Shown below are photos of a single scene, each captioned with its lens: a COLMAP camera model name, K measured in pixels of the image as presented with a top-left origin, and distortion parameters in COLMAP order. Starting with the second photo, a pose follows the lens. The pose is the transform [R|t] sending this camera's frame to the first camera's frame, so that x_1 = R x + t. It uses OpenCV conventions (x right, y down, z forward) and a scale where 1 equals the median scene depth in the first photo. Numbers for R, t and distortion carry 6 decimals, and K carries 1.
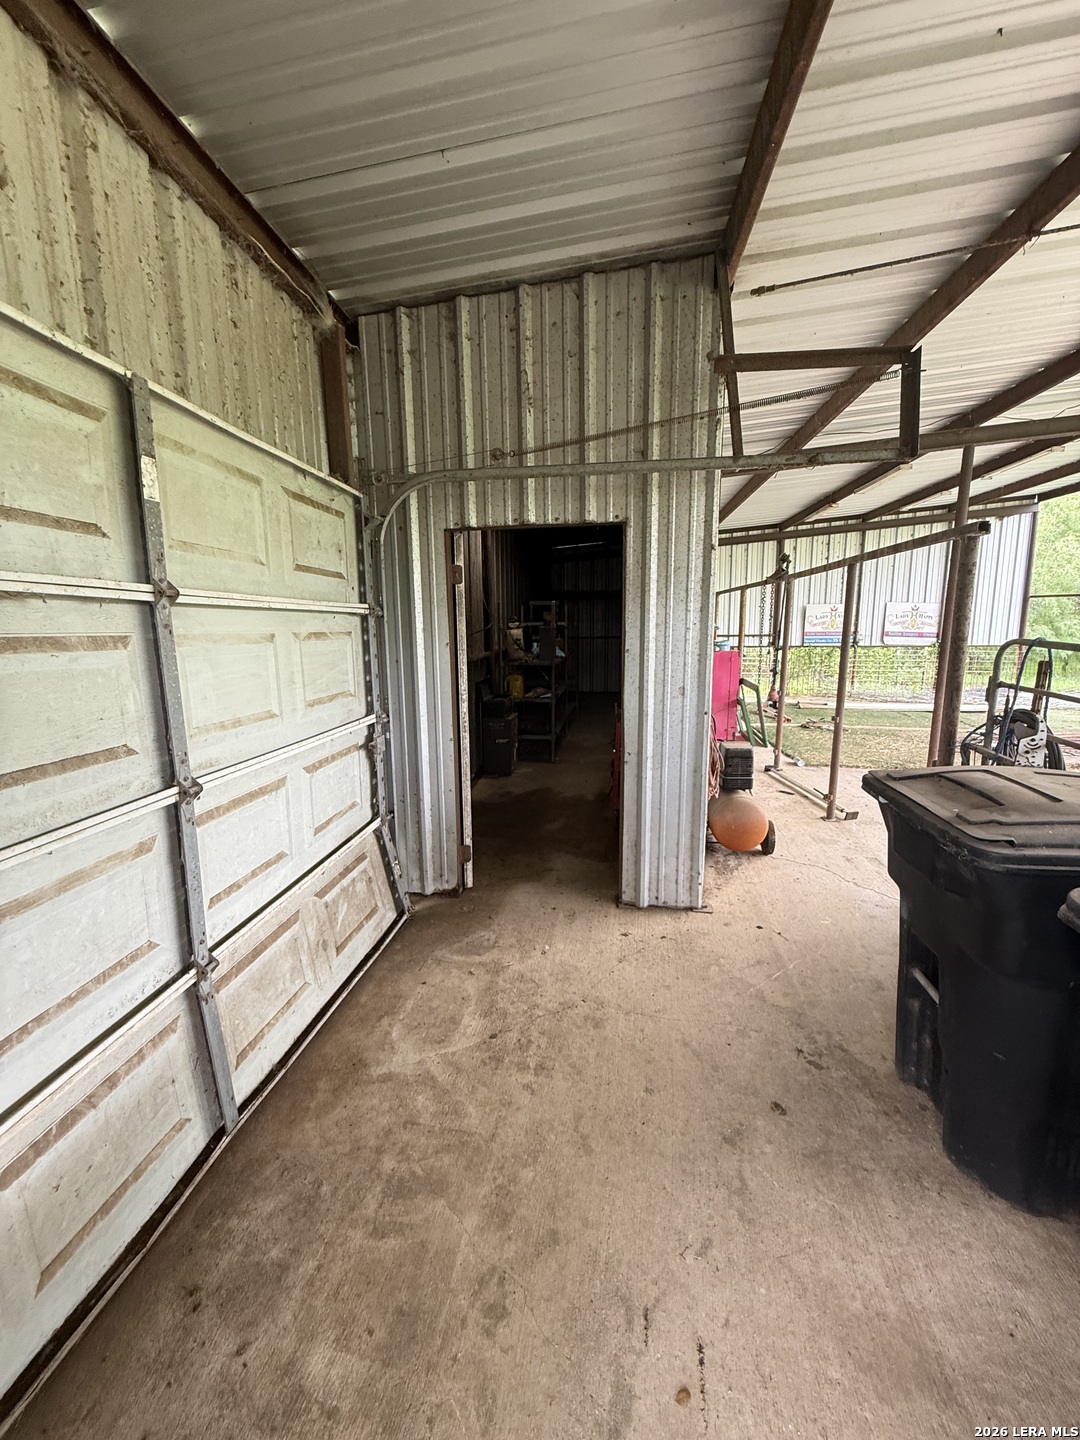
lens RADIAL K [[579.2, 0, 542.9], [0, 579.2, 723.6], [0, 0, 1]] dist [-0.000129, -0.000001]
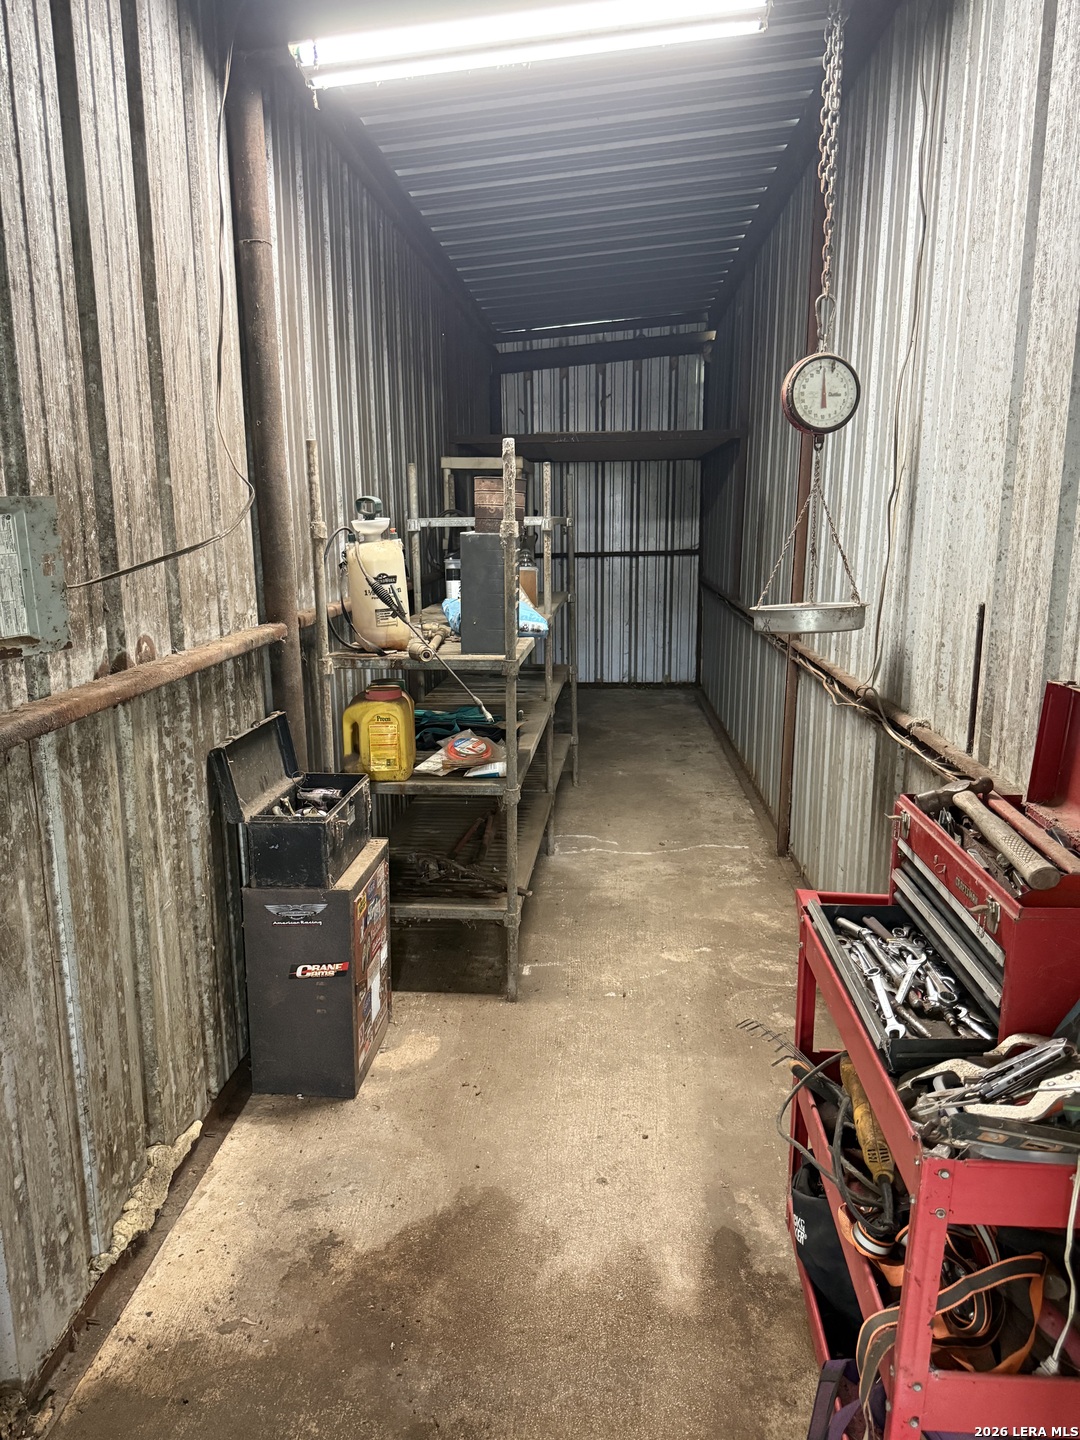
lens RADIAL K [[1008.5, 0, 539.6], [0, 1008.5, 720.0], [0, 0, 1]] dist [0.005272, 0.000472]
pose [[0.998649, -0.007860, 0.051365, 0.006184], [0.006583, 0.999666, 0.024995, -0.086318], [-0.051544, -0.024623, 0.998367, 0.493357]]
